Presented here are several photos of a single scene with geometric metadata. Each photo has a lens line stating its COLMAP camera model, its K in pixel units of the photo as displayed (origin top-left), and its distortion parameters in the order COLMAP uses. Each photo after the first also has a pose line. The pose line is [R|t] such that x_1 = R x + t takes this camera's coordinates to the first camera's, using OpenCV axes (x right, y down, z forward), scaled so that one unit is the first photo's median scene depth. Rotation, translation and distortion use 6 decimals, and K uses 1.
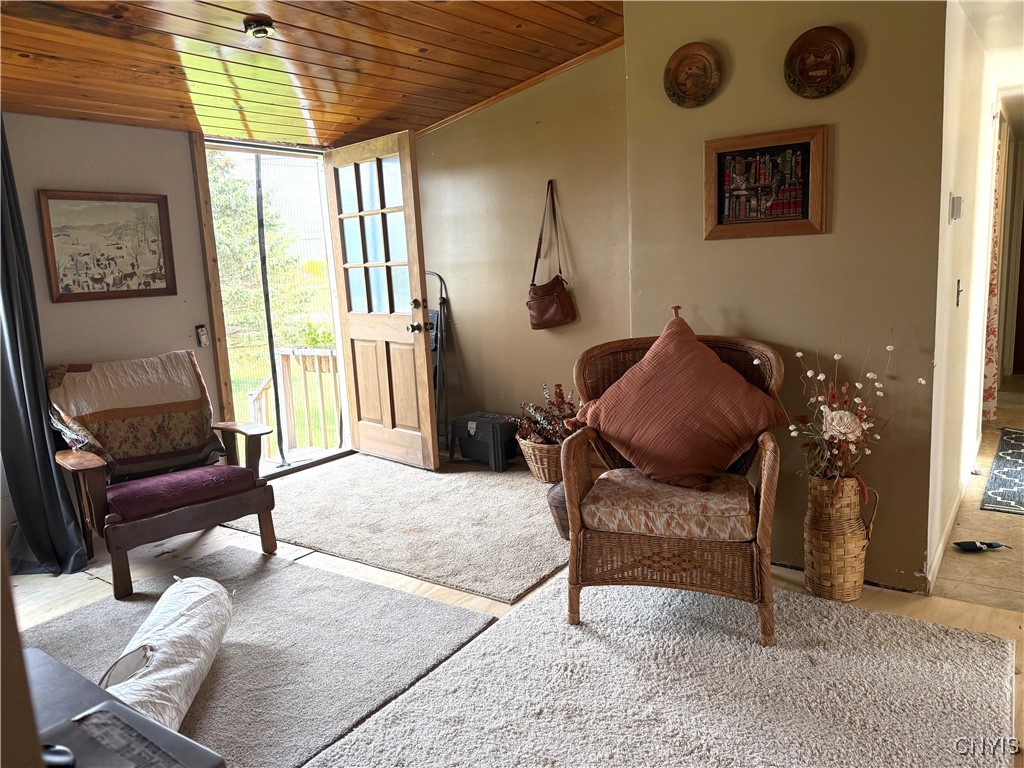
lens RADIAL K [[716.3, 0, 508.8], [0, 716.3, 384.4], [0, 0, 1]] dist [0.055111, -0.045853]
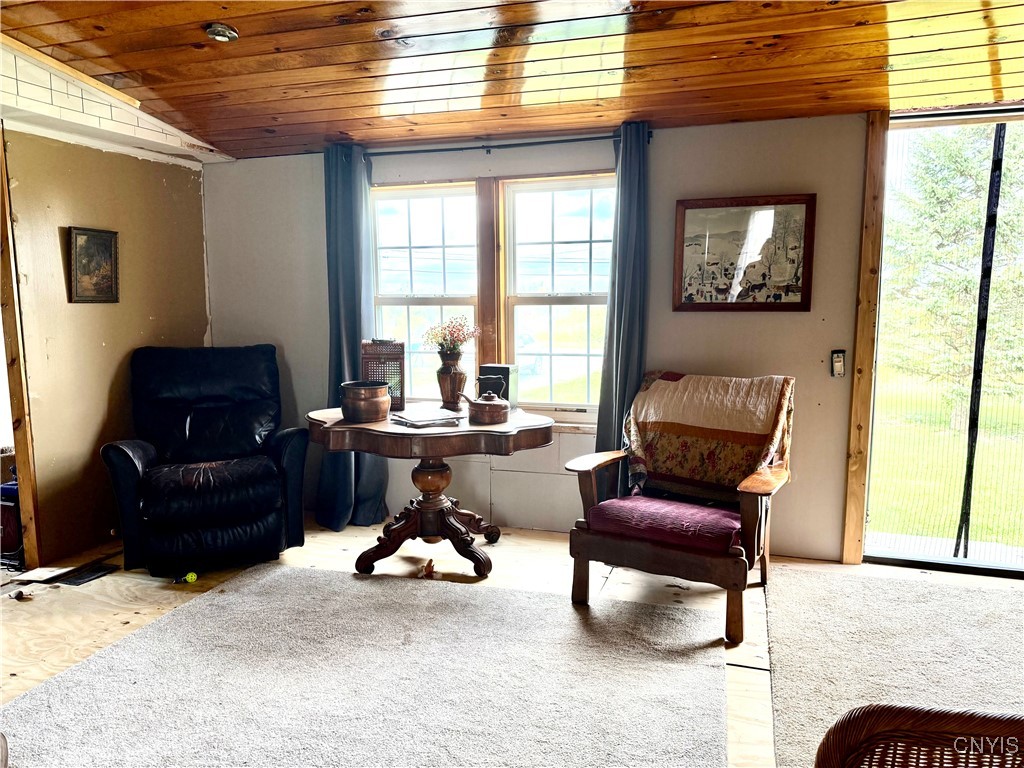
lens RADIAL K [[716.3, 0, 507.8], [0, 716.3, 390.1], [0, 0, 1]] dist [0.055111, -0.045853]
pose [[0.320152, 0.170215, -0.931949, 0.257248], [-0.174076, 0.977547, 0.118743, -0.079424], [0.931236, 0.124214, 0.342594, 0.429916]]
